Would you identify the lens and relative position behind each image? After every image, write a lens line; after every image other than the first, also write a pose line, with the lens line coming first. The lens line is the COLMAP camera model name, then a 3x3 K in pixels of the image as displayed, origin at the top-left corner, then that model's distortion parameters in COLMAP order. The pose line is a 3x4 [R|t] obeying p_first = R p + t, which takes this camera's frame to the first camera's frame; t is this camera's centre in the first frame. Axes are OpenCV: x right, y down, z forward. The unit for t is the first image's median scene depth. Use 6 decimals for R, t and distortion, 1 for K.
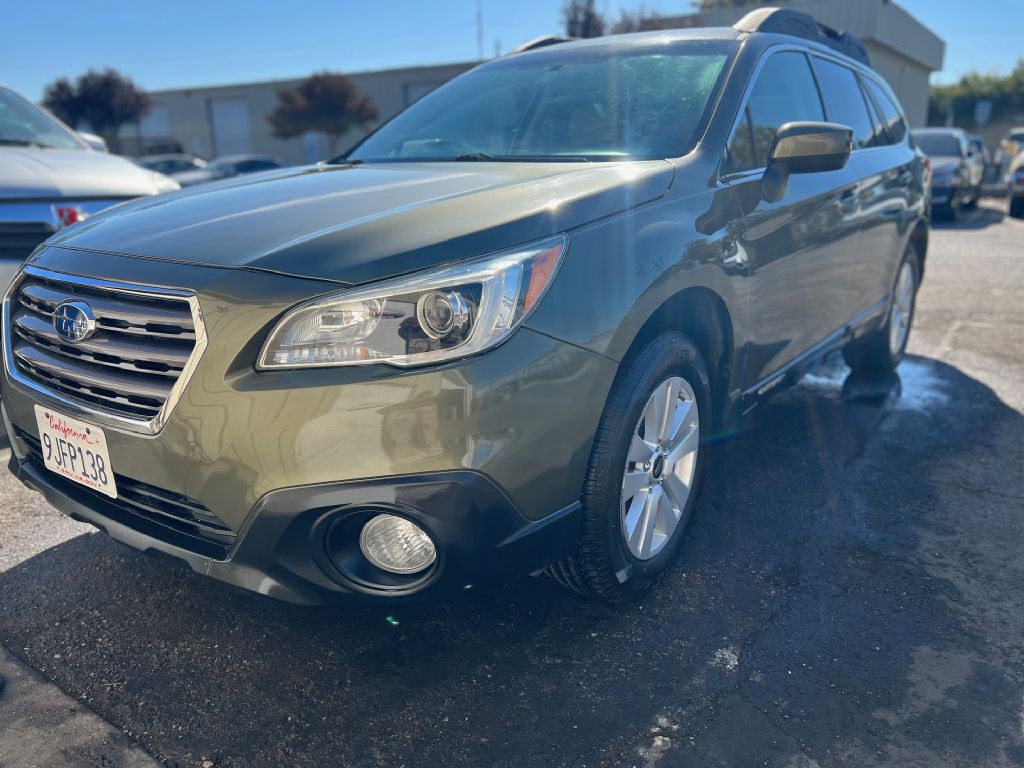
lens RADIAL K [[773.2, 0, 510.1], [0, 773.2, 381.6], [0, 0, 1]] dist [0.032280, -0.042343]
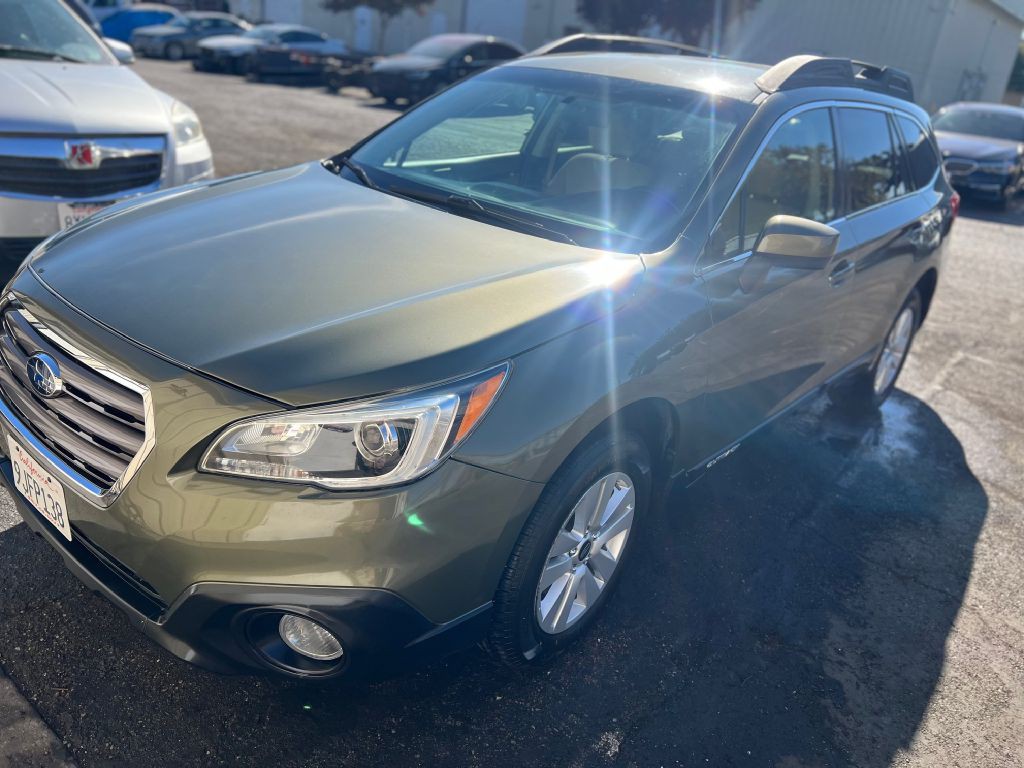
lens RADIAL K [[773.2, 0, 510.3], [0, 773.2, 384.4], [0, 0, 1]] dist [0.032280, -0.042343]
pose [[0.989862, 0.141164, -0.015678, 0.082599], [-0.138015, 0.982054, 0.128541, -0.263560], [0.033542, -0.125074, 0.991580, -0.035641]]
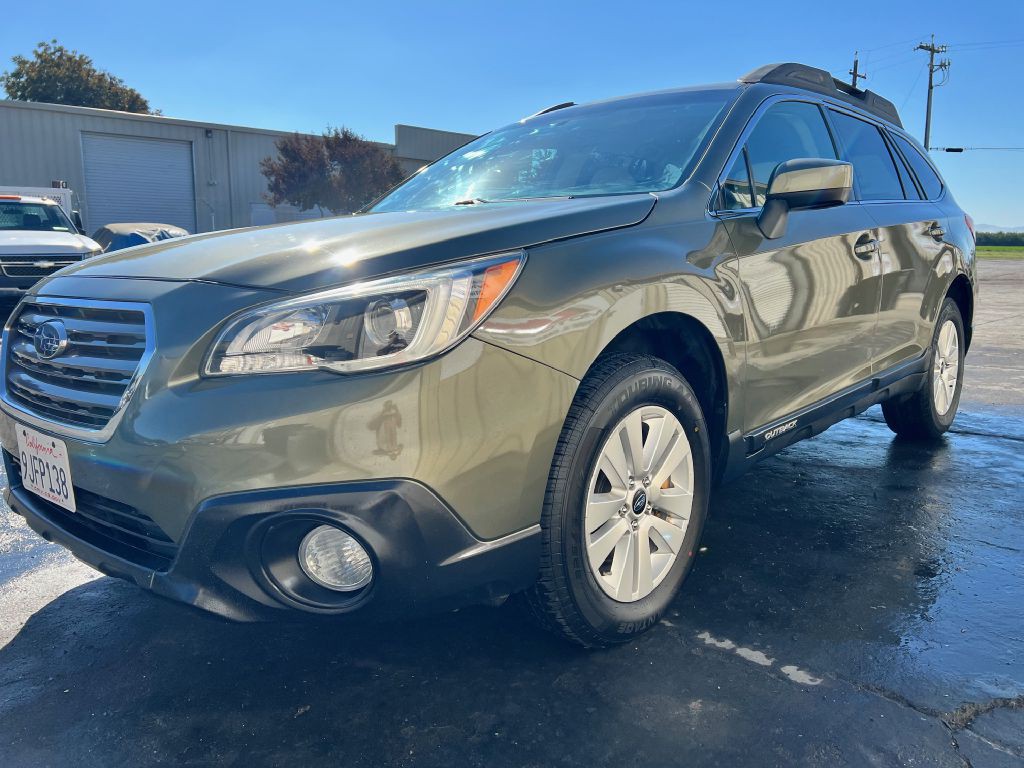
lens RADIAL K [[773.2, 0, 507.0], [0, 773.2, 381.3], [0, 0, 1]] dist [0.032280, -0.042343]
pose [[0.995767, -0.000326, -0.091911, 0.128319], [-0.010347, 0.993239, -0.115629, 0.082568], [0.091328, 0.116091, 0.989031, 0.030883]]
